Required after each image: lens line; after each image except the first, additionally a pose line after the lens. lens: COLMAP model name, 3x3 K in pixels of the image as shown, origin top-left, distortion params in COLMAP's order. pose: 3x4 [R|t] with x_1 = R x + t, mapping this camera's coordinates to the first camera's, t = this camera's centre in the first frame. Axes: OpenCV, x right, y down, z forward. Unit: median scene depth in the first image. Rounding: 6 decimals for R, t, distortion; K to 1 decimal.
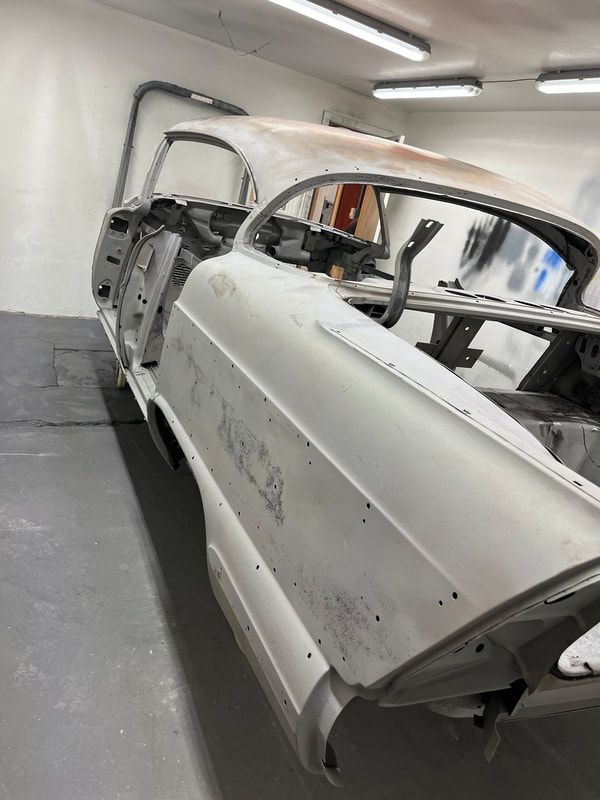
lens RADIAL K [[599.7, 0, 298.2], [0, 599.7, 402.8], [0, 0, 1]] dist [0.064780, -0.089327]
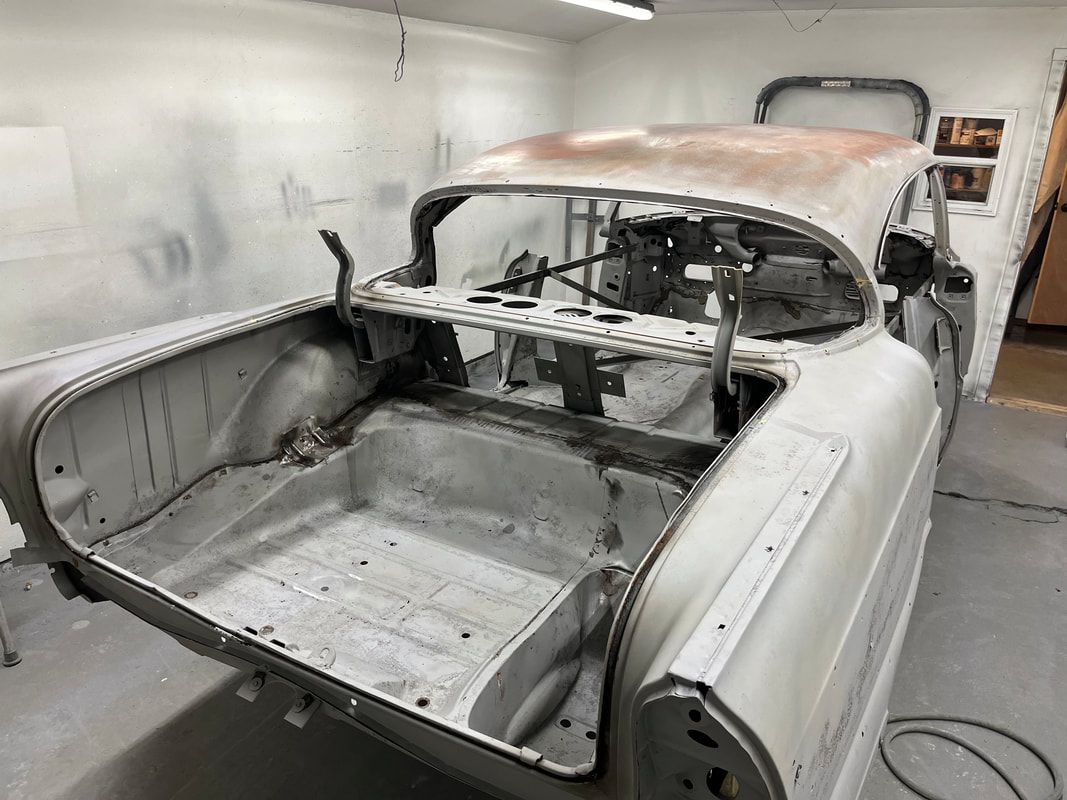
lens RADIAL K [[799.8, 0, 533.0], [0, 799.8, 396.3], [0, 0, 1]] dist [0.064780, -0.089327]
pose [[0.591105, 0.075278, -0.803074, 0.625492], [-0.167904, 0.985309, -0.031226, -0.004063], [0.788925, 0.153298, 0.595061, 0.166539]]
